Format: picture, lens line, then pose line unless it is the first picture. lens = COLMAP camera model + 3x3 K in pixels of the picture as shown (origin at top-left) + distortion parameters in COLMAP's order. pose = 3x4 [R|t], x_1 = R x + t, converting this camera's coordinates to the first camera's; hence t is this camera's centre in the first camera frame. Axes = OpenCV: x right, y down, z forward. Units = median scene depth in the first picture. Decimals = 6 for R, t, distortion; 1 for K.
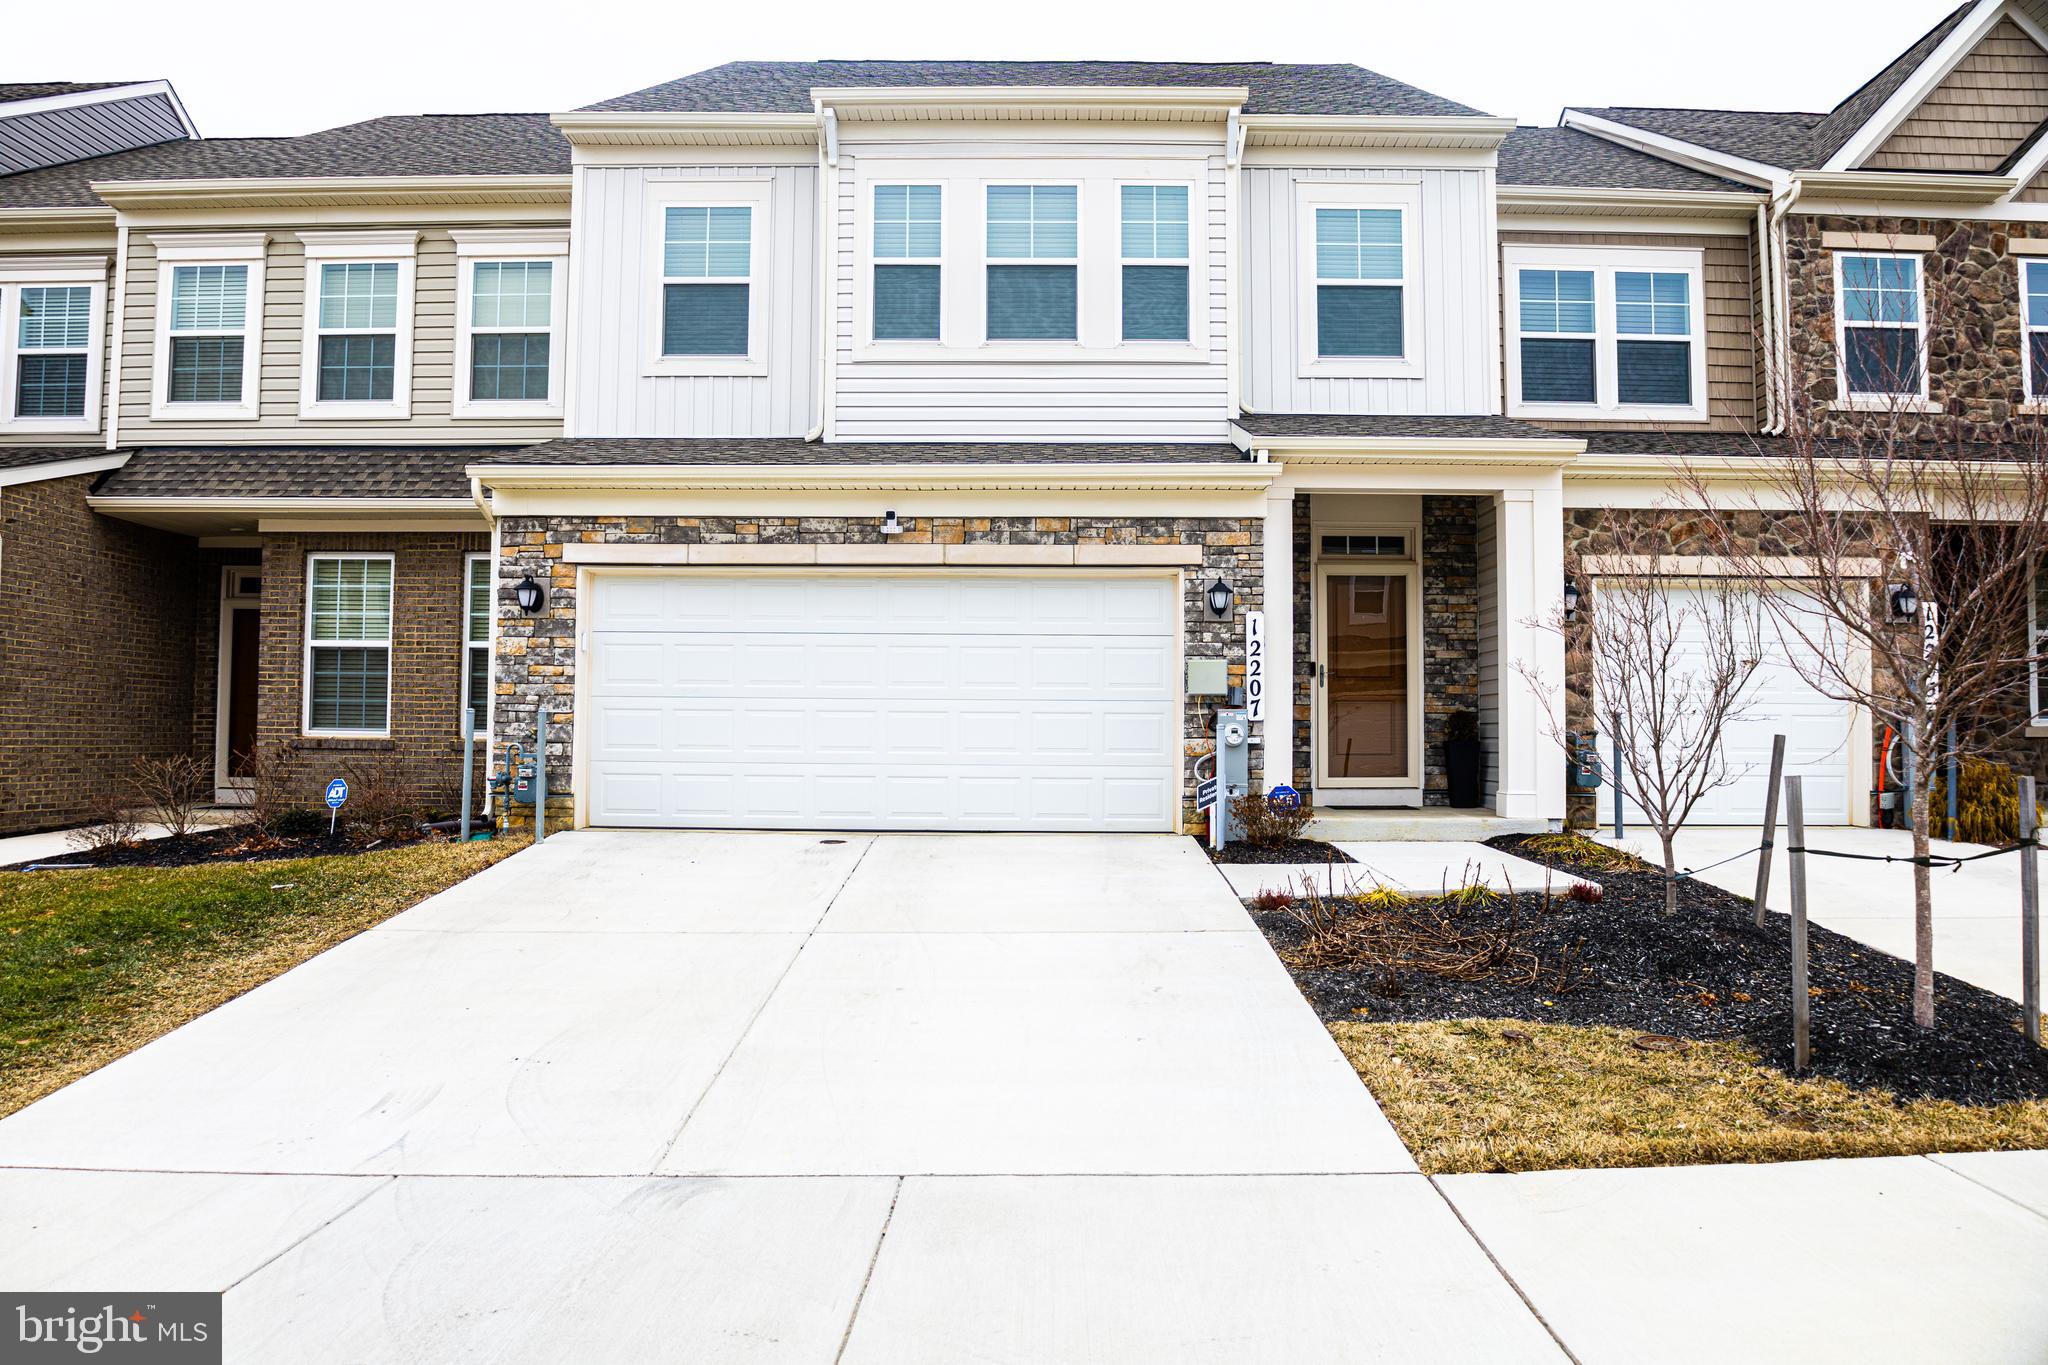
lens RADIAL K [[1391.3, 0, 1031.5], [0, 1391.3, 670.0], [0, 0, 1]] dist [-0.077347, -0.003020]
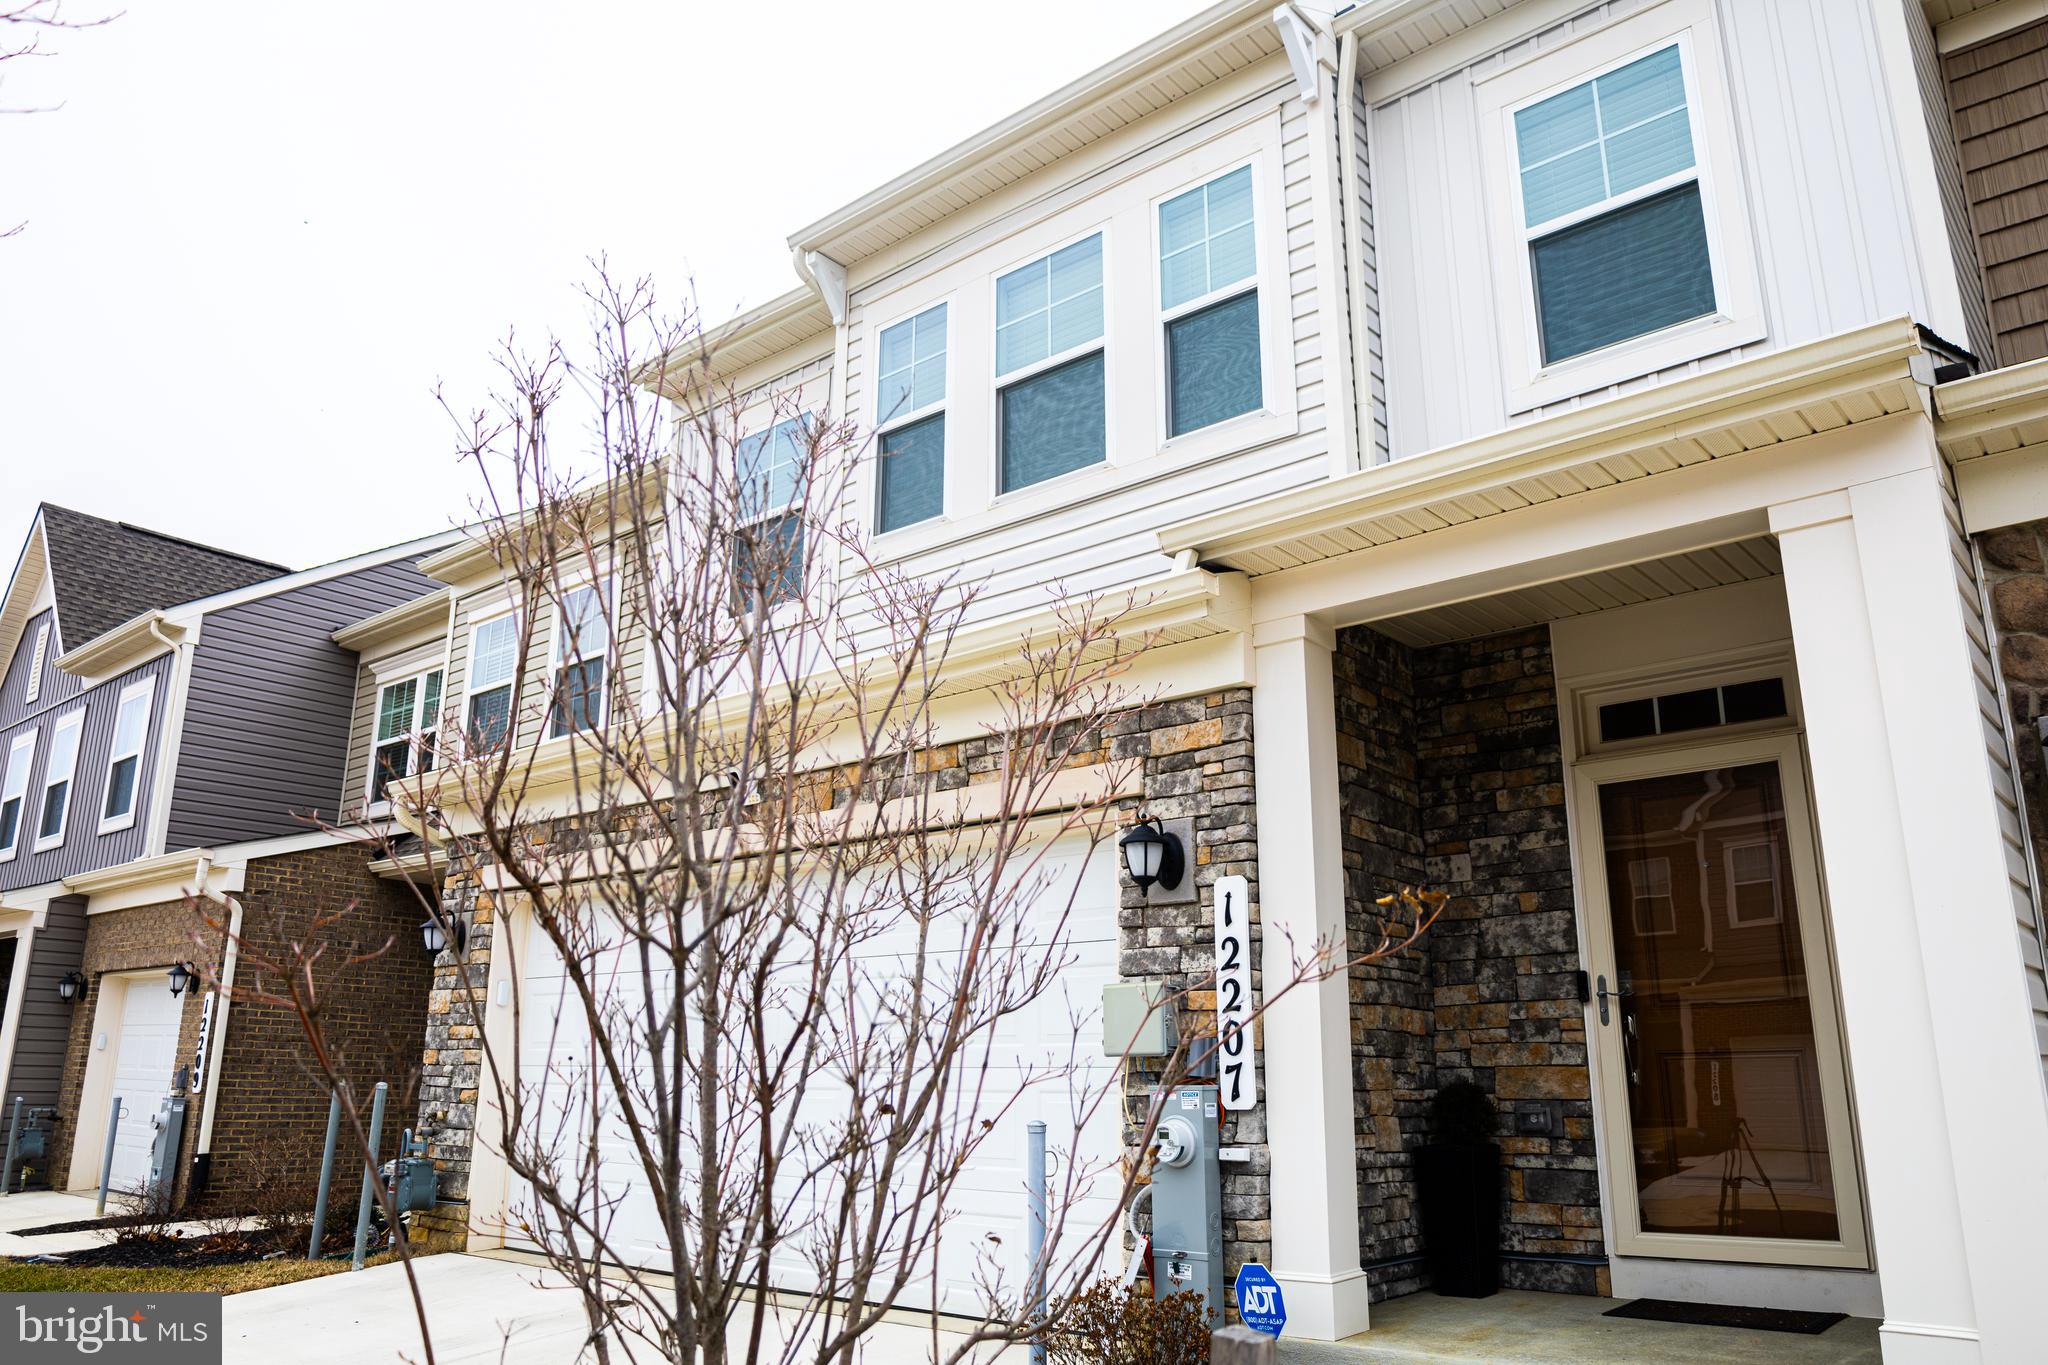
lens RADIAL K [[1453.6, 0, 1021.5], [0, 1453.6, 678.8], [0, 0, 1]] dist [-0.030611, 0.012277]
pose [[0.763205, -0.174949, -0.622022, 0.428691], [0.032917, 0.971926, -0.232974, 0.006463], [0.645318, 0.157332, 0.747537, 0.558501]]
